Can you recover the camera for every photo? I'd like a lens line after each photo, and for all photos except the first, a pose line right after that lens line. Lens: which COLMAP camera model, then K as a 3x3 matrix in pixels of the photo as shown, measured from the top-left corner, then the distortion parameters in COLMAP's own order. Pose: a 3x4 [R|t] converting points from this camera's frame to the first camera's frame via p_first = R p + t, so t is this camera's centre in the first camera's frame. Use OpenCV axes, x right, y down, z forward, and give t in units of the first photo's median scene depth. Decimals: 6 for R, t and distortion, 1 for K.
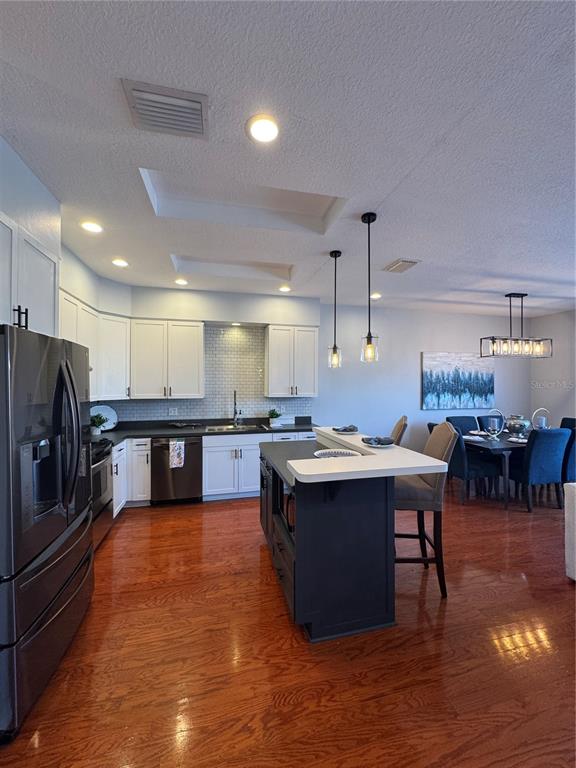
lens RADIAL K [[306.5, 0, 289.6], [0, 306.5, 384.0], [0, 0, 1]] dist [-0.004791, 0.000992]
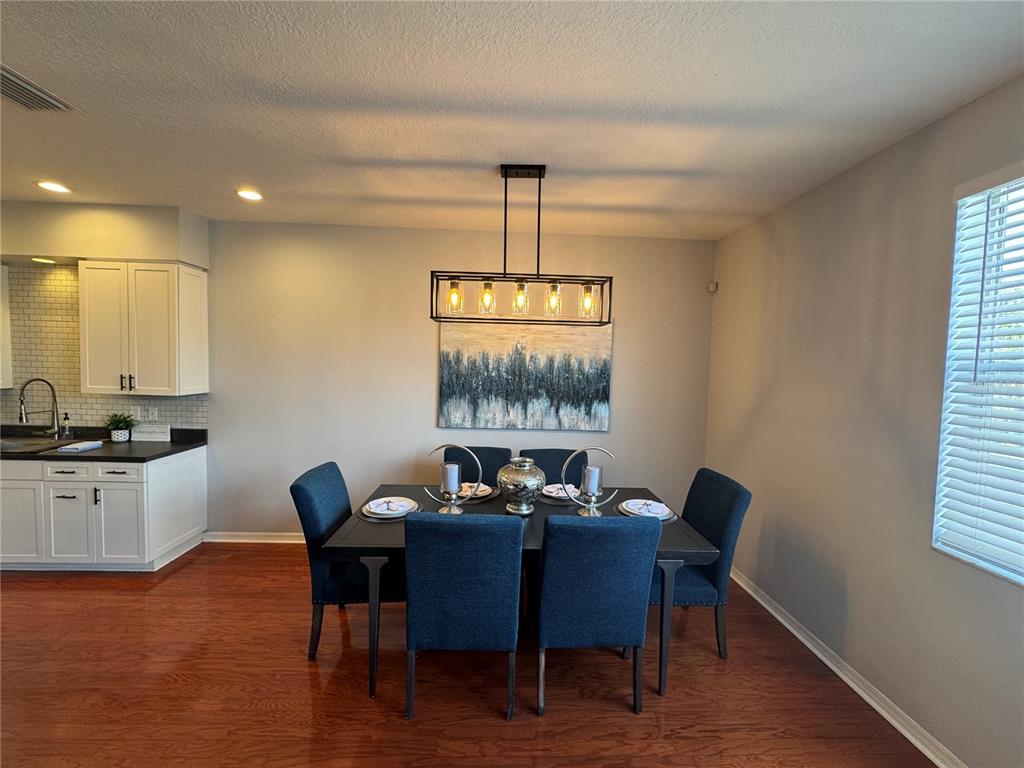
lens RADIAL K [[408.7, 0, 510.6], [0, 408.7, 382.1], [0, 0, 1]] dist [-0.004791, 0.000992]
pose [[0.978584, 0.036729, -0.202543, 0.907745], [-0.027929, 0.998545, 0.046135, -0.034499], [0.203943, -0.039490, 0.978186, 0.481139]]
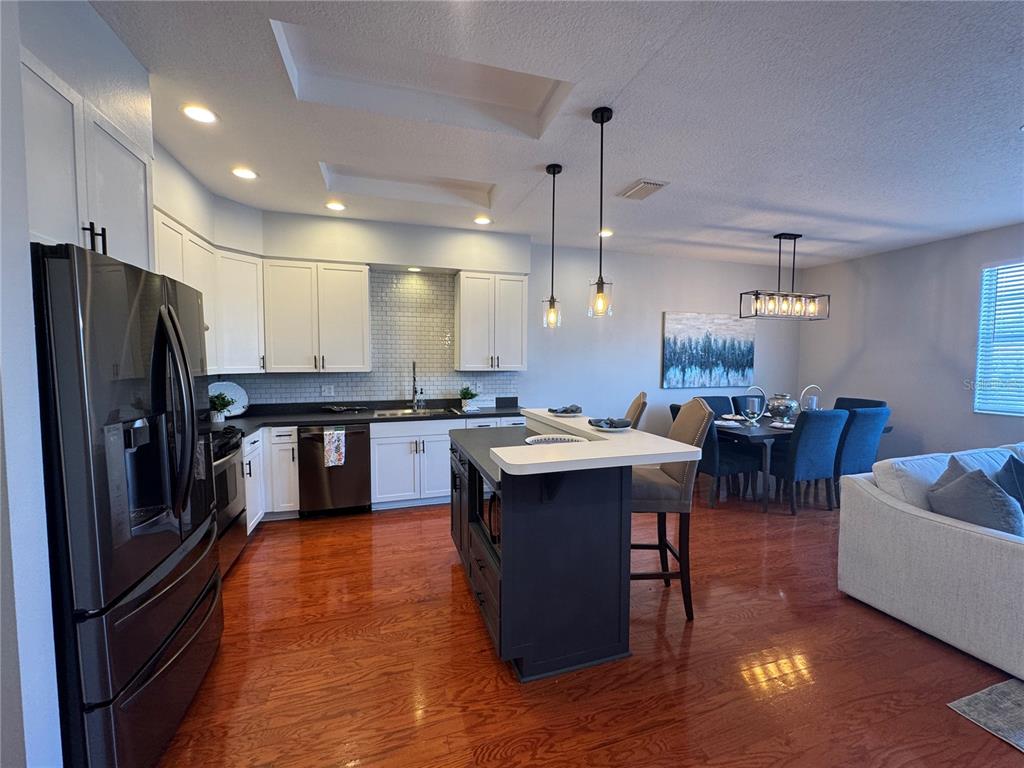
lens RADIAL K [[408.7, 0, 511.2], [0, 408.7, 384.1], [0, 0, 1]] dist [-0.004791, 0.000992]
pose [[0.998051, -0.001701, 0.062380, -0.008549], [-0.002064, 0.998181, 0.060245, 0.017132], [-0.062369, -0.060257, 0.996233, 0.012875]]
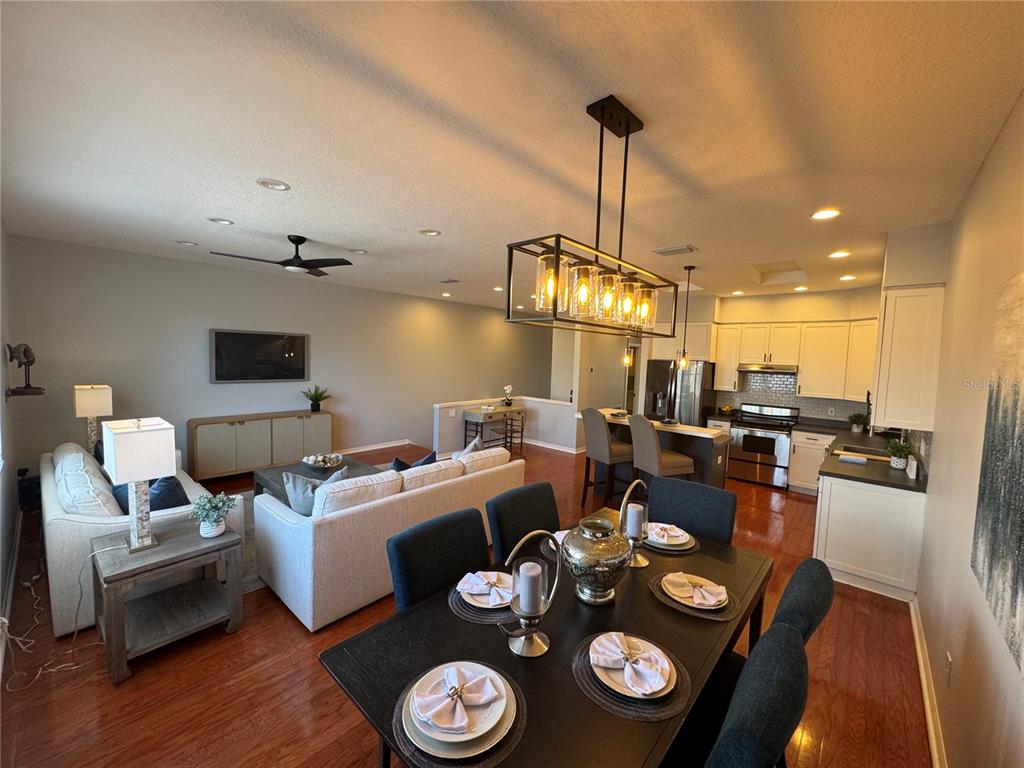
lens RADIAL K [[408.7, 0, 511.0], [0, 408.7, 383.1], [0, 0, 1]] dist [-0.004791, 0.000992]
pose [[-0.822408, 0.014623, -0.568710, 1.121296], [-0.033045, 0.996754, 0.073415, -0.068773], [0.567937, 0.079170, -0.819255, 1.374161]]
